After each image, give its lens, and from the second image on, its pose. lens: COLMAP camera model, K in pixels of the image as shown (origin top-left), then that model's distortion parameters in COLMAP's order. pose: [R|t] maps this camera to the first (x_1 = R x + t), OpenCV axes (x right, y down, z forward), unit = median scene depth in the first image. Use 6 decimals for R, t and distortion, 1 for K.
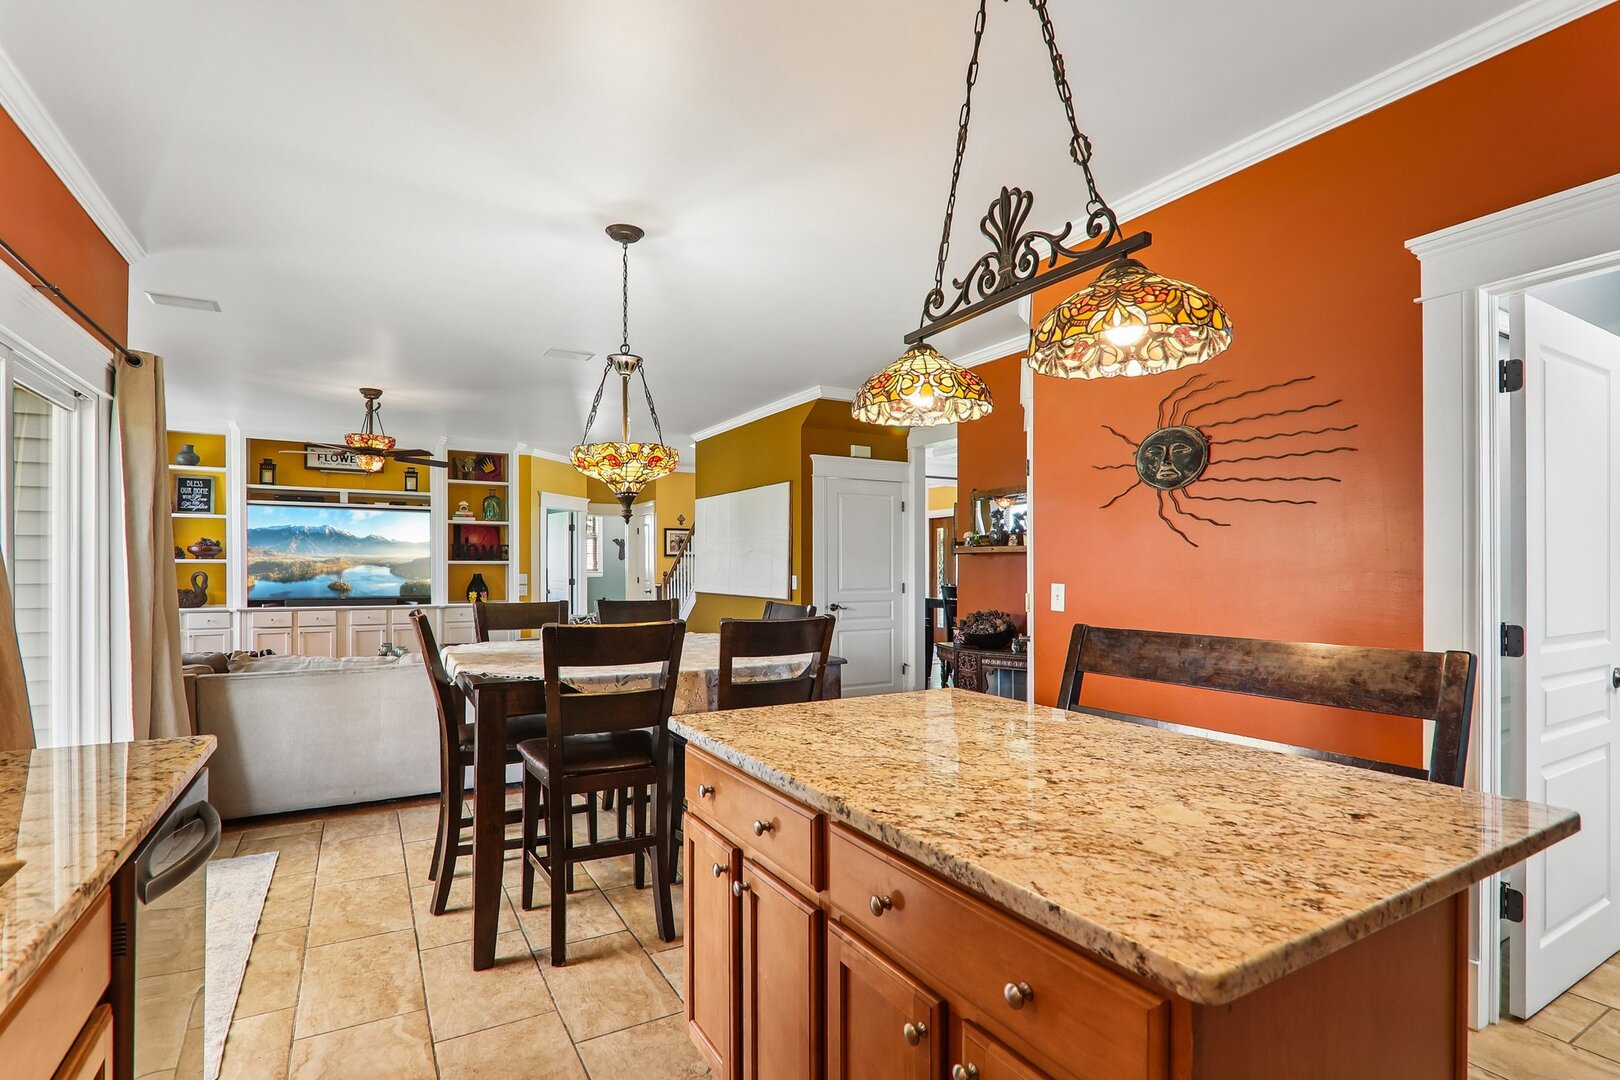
lens RADIAL K [[754.2, 0, 827.8], [0, 754.2, 567.0], [0, 0, 1]] dist [-0.019395, 0.001975]
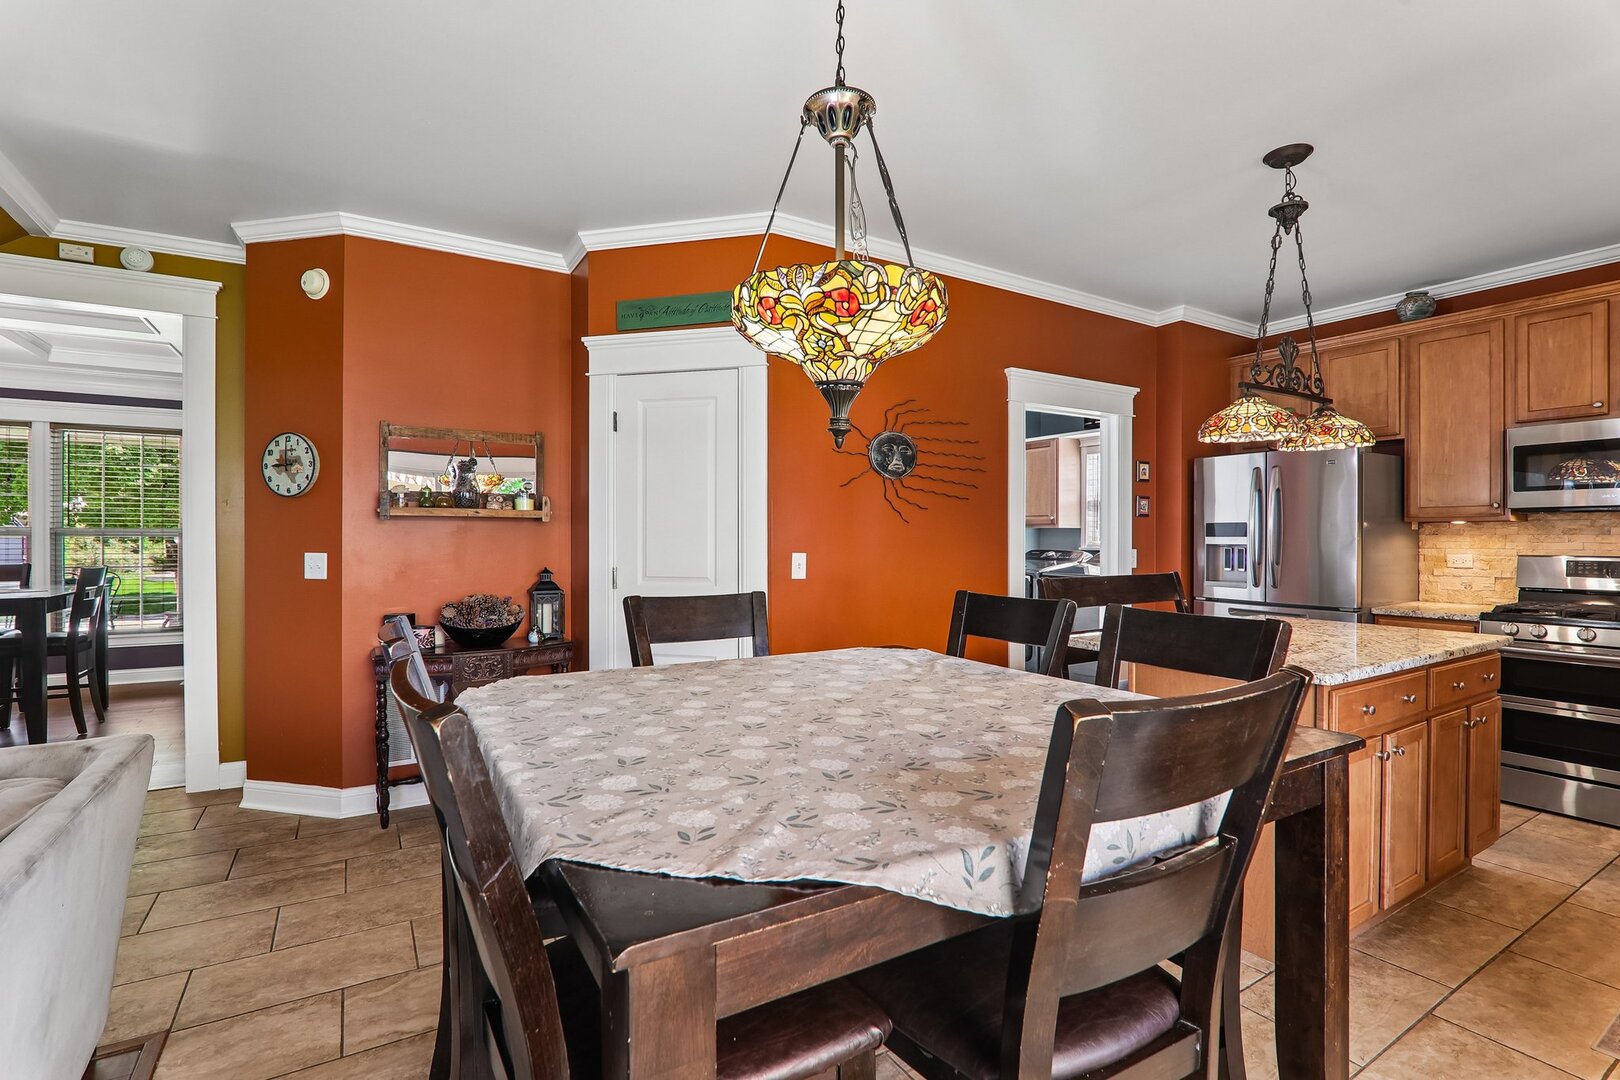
lens RADIAL K [[754.2, 0, 792.7], [0, 754.2, 542.9], [0, 0, 1]] dist [-0.019395, 0.001975]
pose [[-0.007660, -0.004573, 0.999960, -0.311640], [-0.001529, 0.999988, 0.004561, 0.000565], [-0.999969, -0.001494, -0.007667, 0.435506]]
